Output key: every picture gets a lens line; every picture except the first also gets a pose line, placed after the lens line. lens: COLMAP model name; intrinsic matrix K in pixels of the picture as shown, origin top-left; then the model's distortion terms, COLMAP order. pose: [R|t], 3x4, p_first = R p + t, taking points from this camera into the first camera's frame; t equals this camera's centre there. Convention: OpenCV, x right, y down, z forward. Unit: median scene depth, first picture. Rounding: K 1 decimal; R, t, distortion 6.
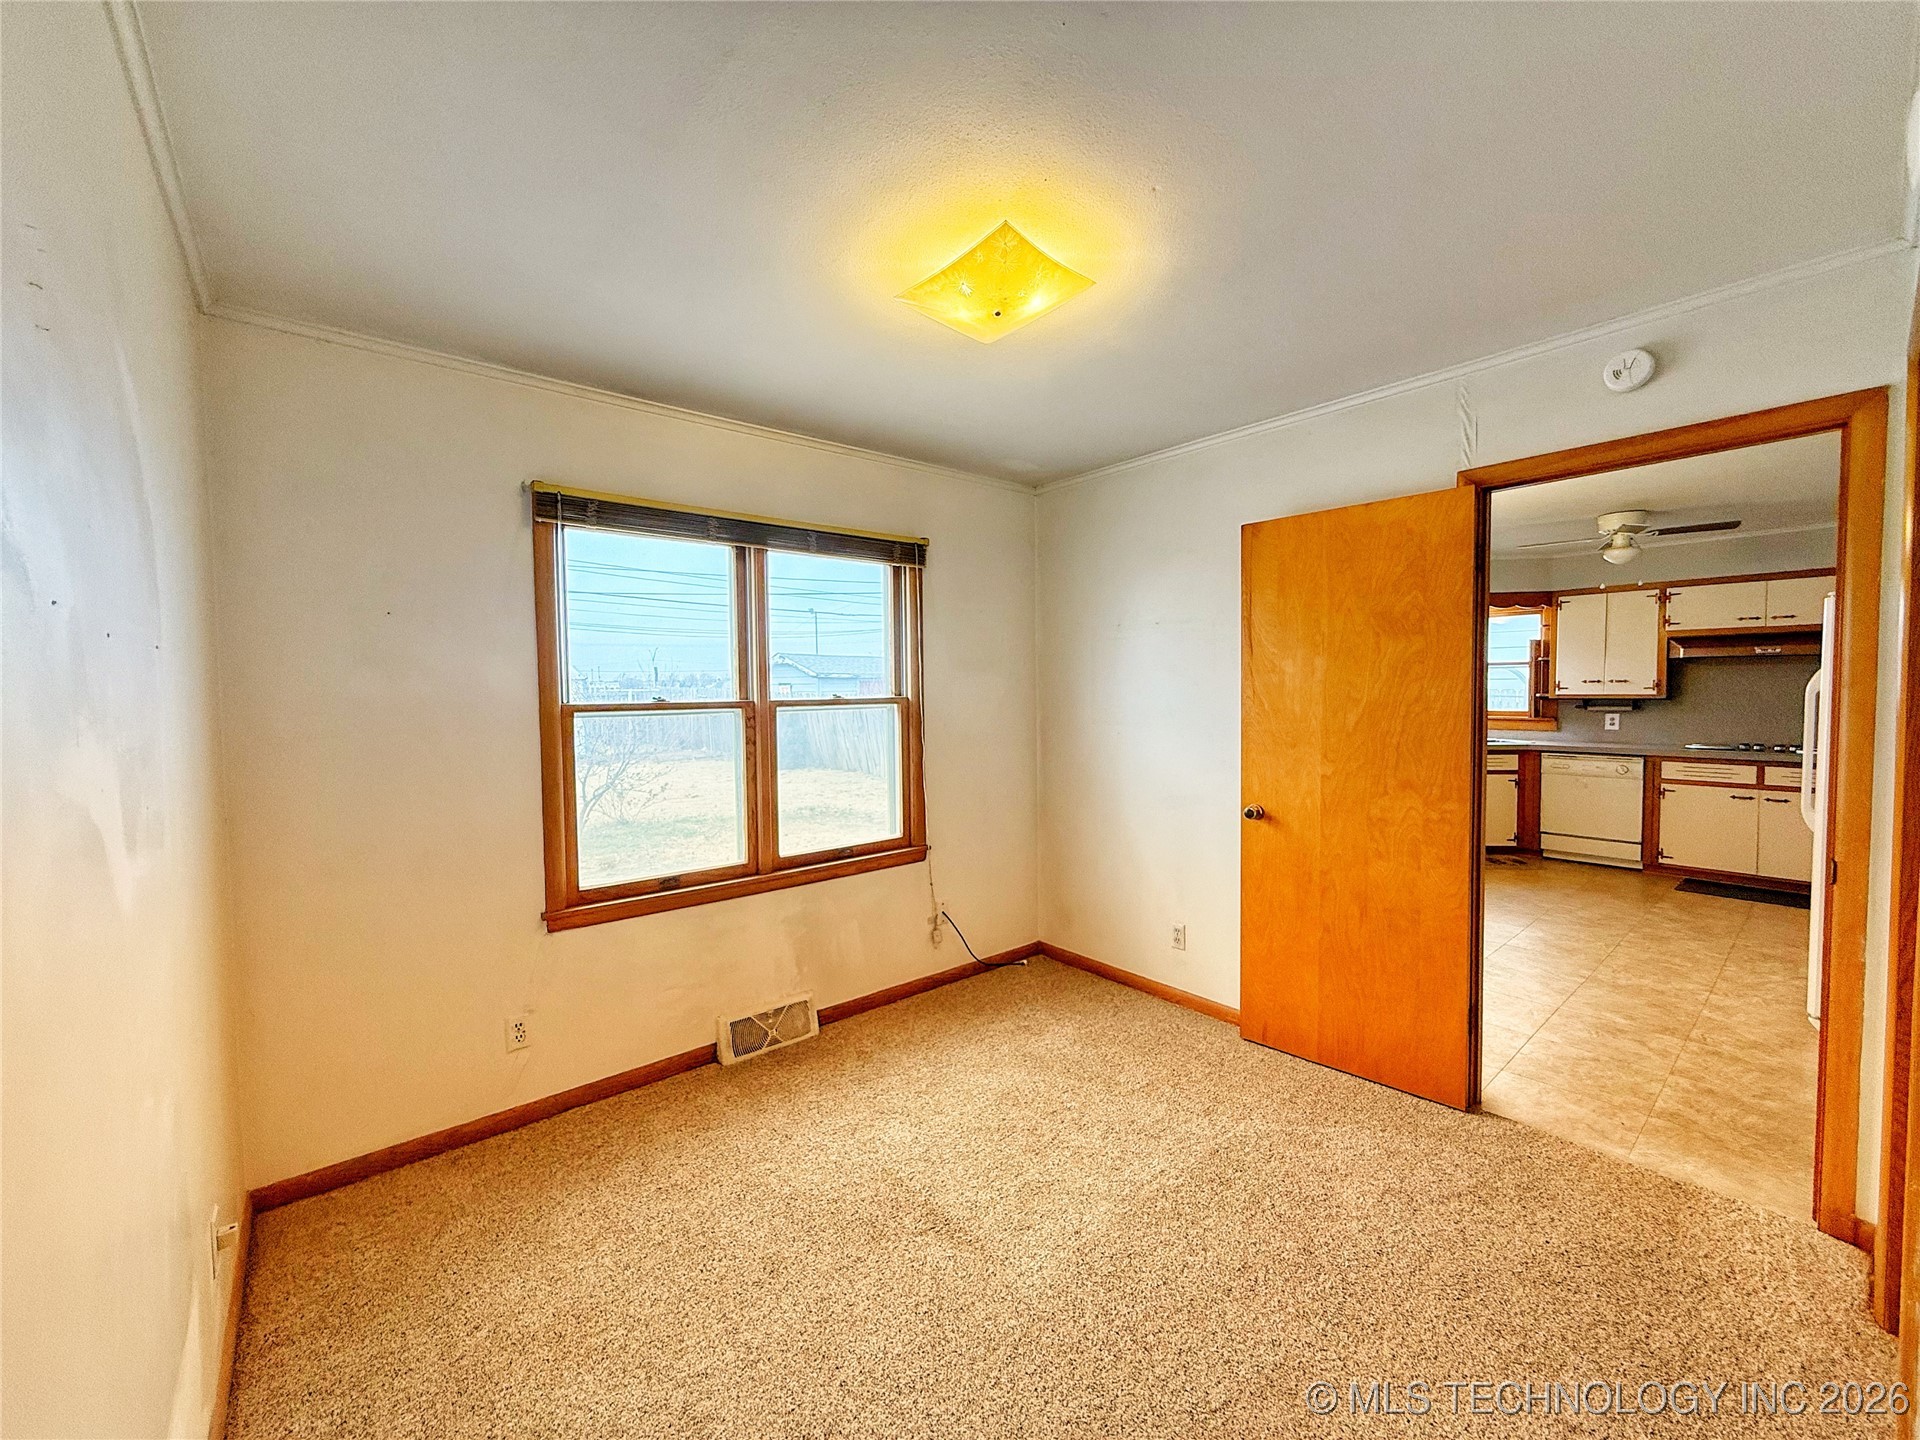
lens RADIAL K [[758.5, 0, 953.8], [0, 758.5, 722.0], [0, 0, 1]] dist [-0.000753, -0.000564]
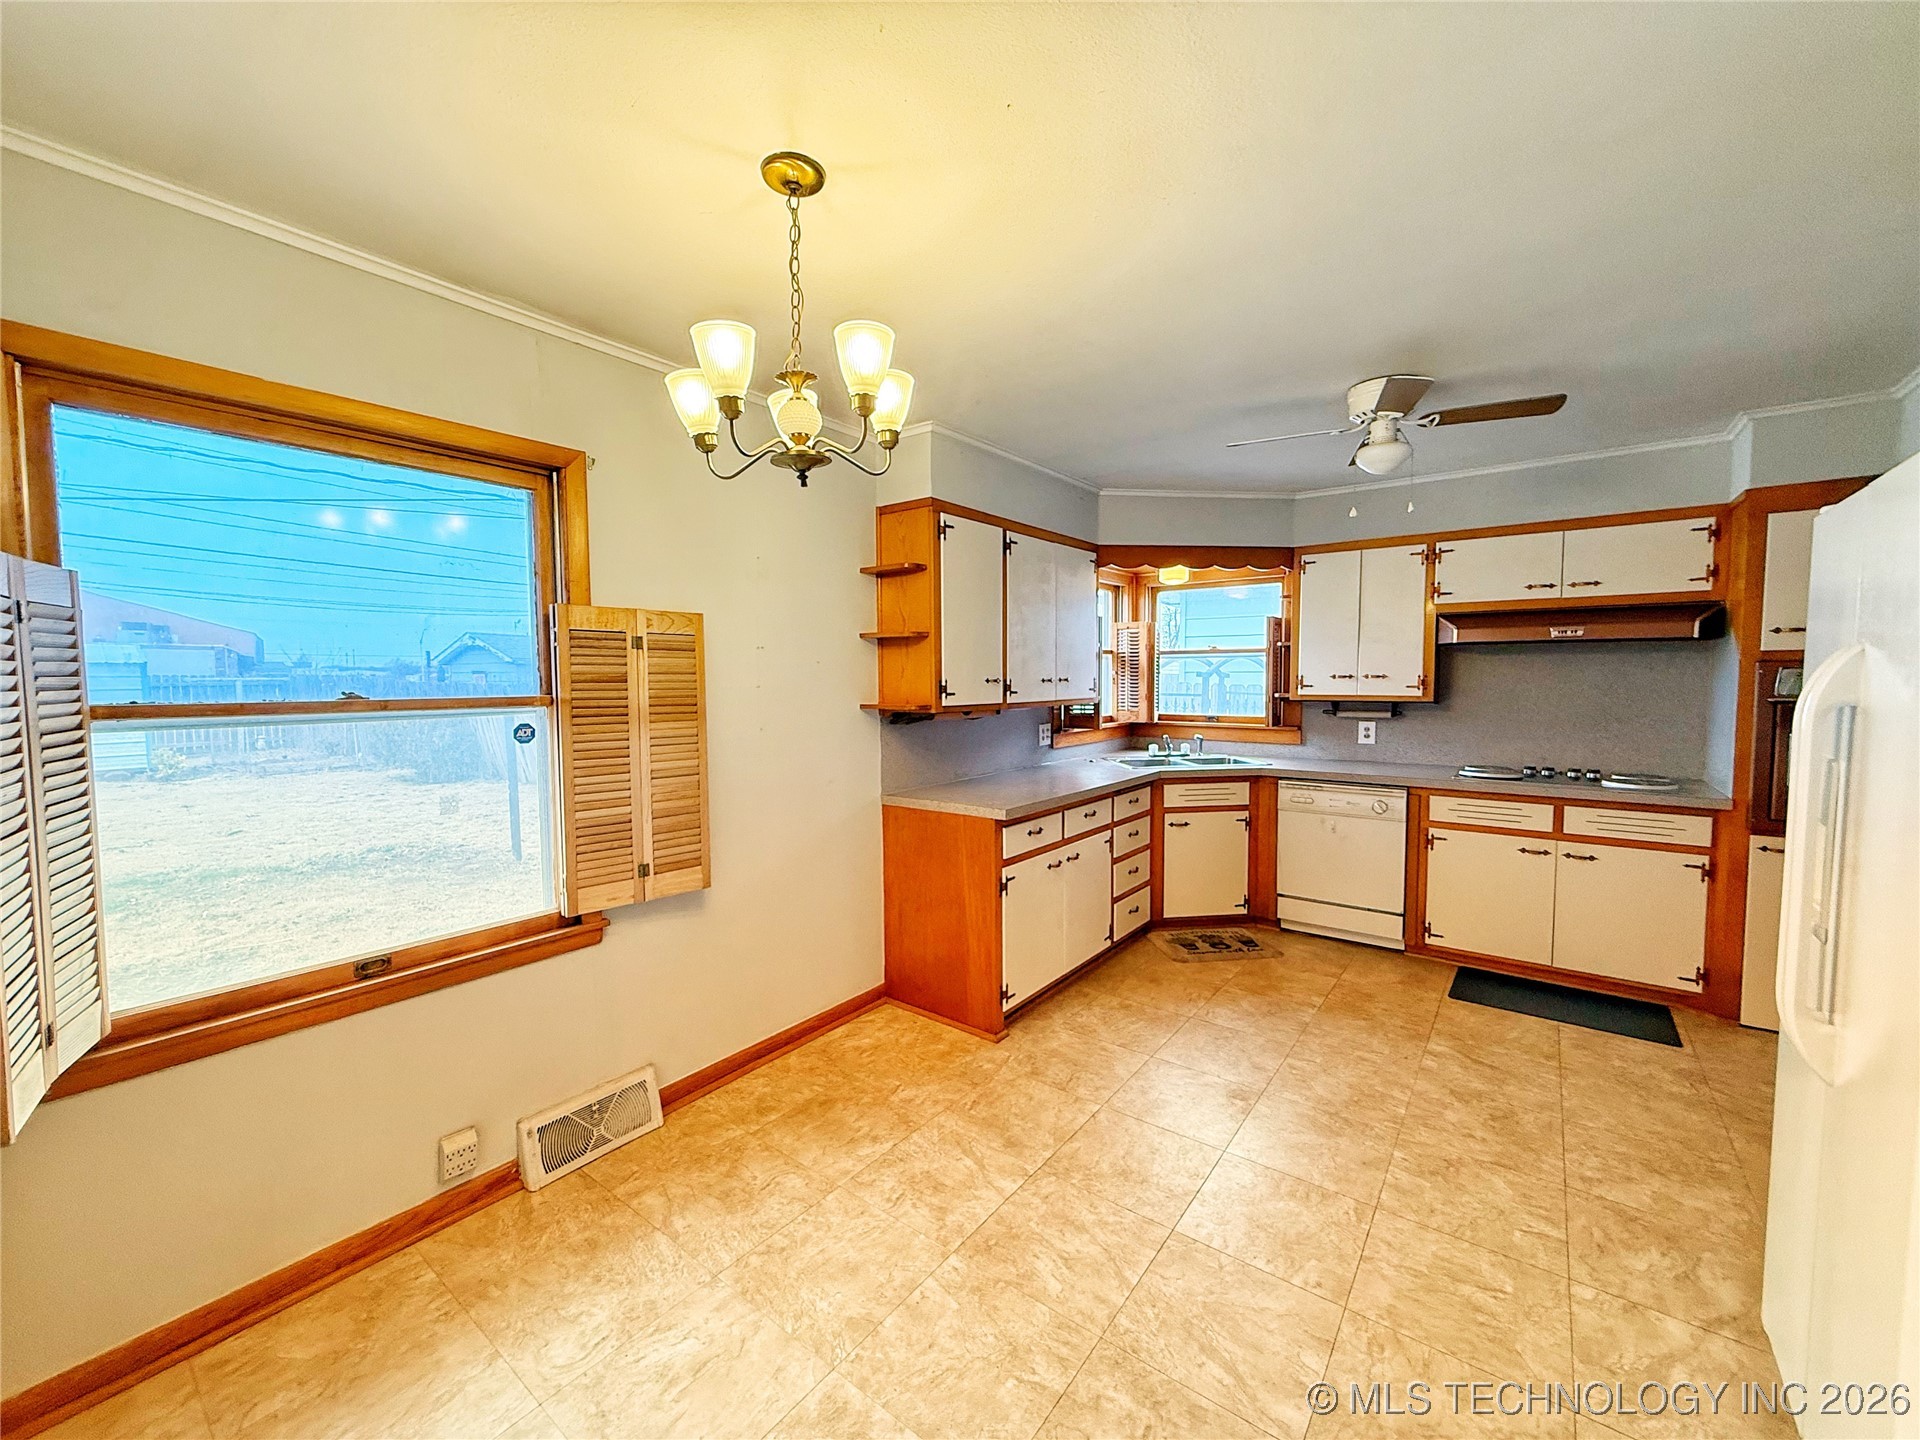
lens RADIAL K [[758.5, 0, 953.8], [0, 758.5, 722.0], [0, 0, 1]] dist [-0.000753, -0.000564]
pose [[0.976287, -0.005952, 0.216397, 0.362192], [0.003143, 0.999906, 0.013321, -0.023315], [-0.216456, -0.012325, 0.976215, 0.419206]]
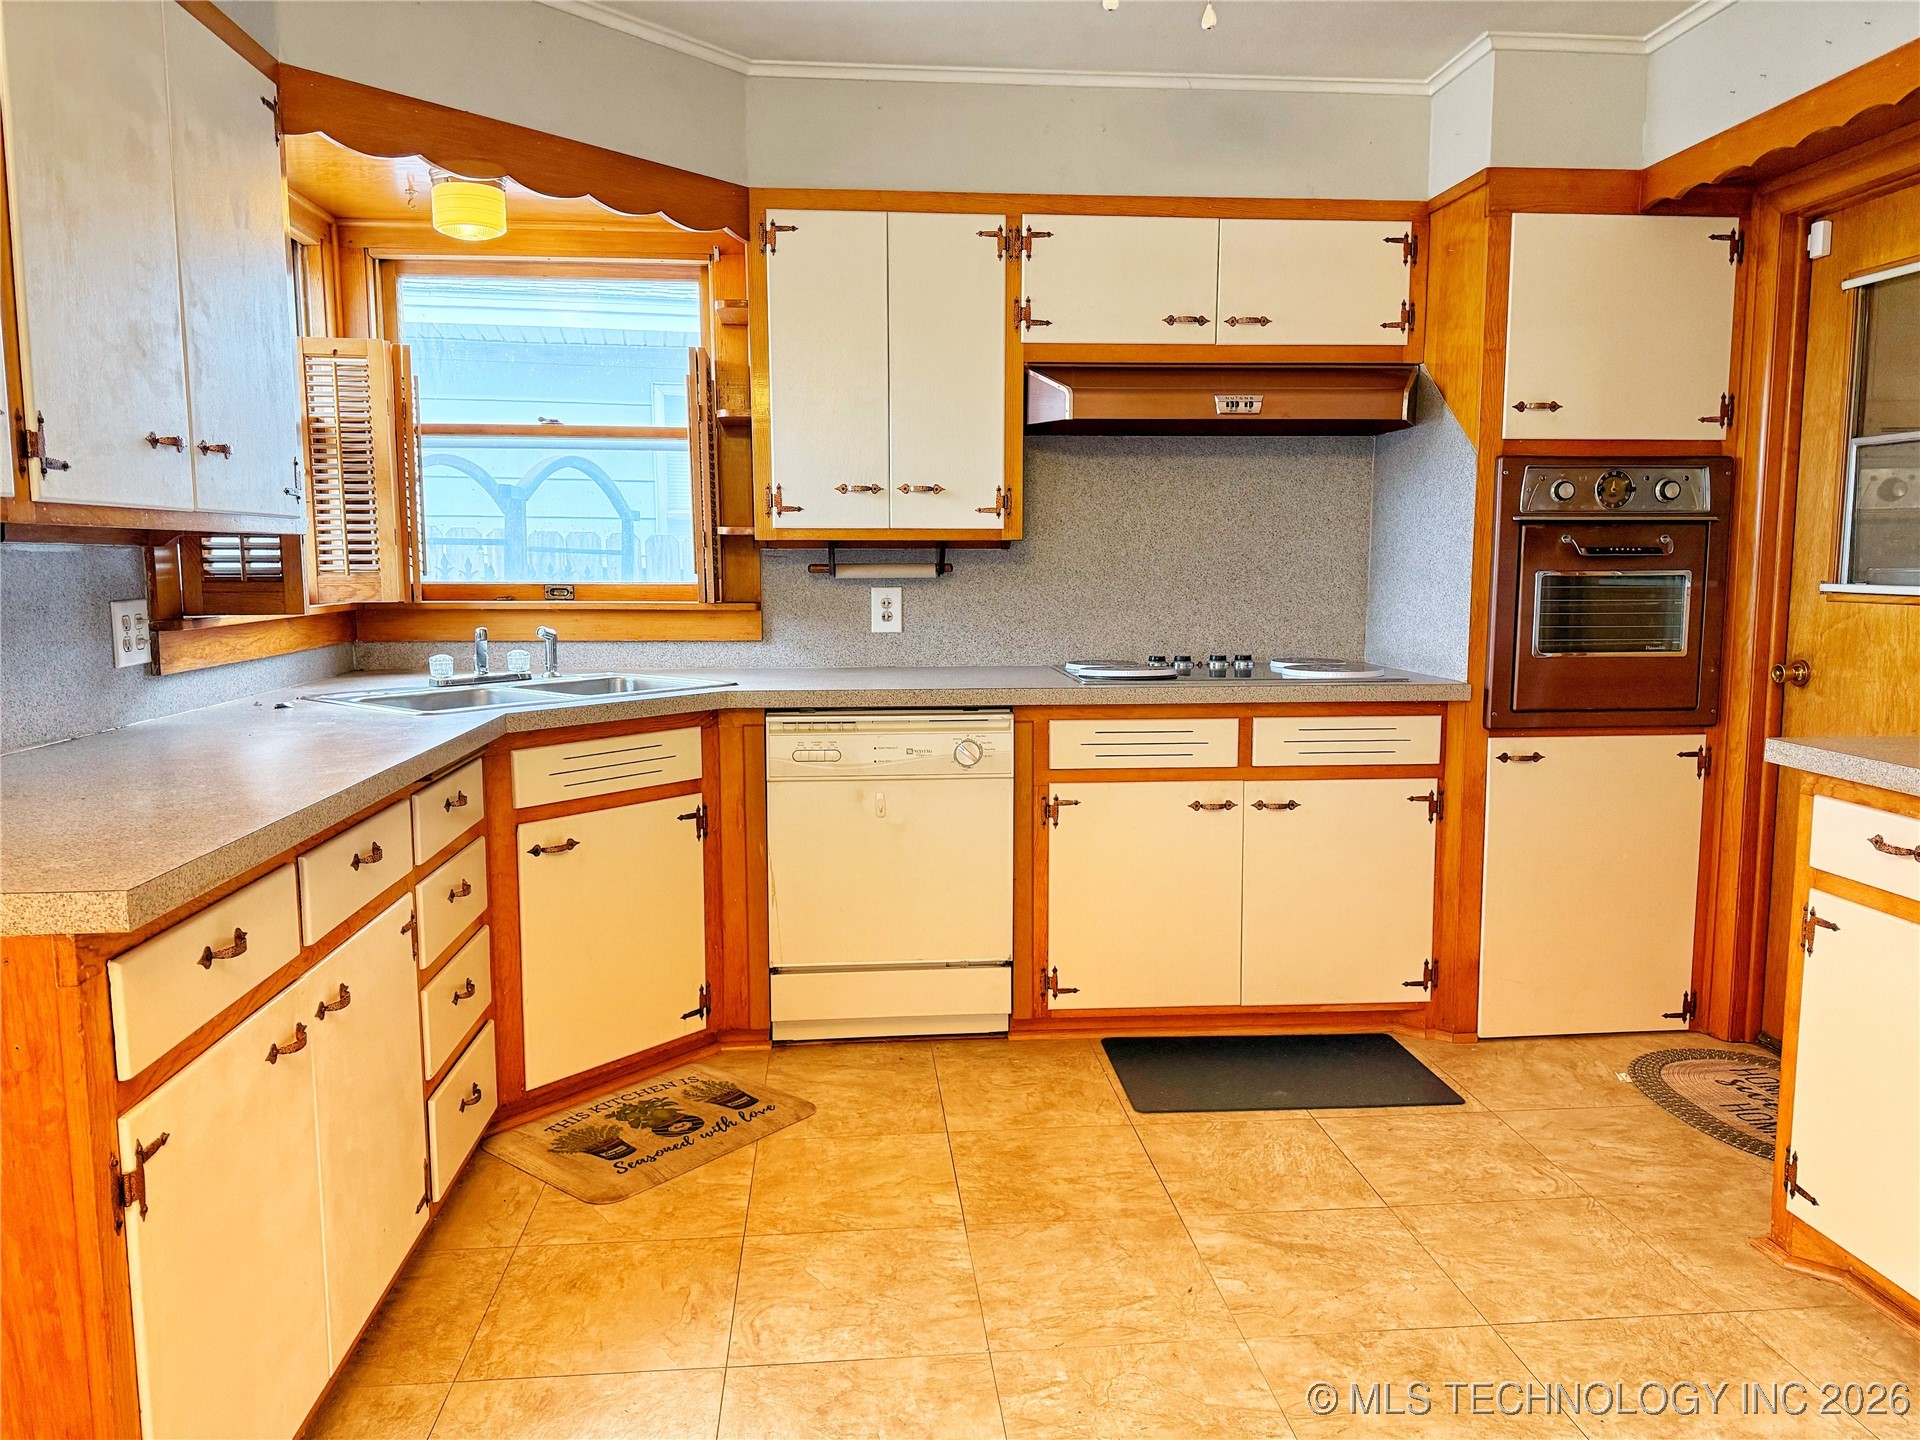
lens RADIAL K [[1338.3, 0, 958.3], [0, 1338.3, 716.2], [0, 0, 1]] dist [0.140244, -0.215213]
pose [[0.567549, -0.083070, 0.819138, 0.401964], [0.032488, 0.996382, 0.078535, 0.001017], [-0.822698, -0.017960, 0.568195, 0.669857]]
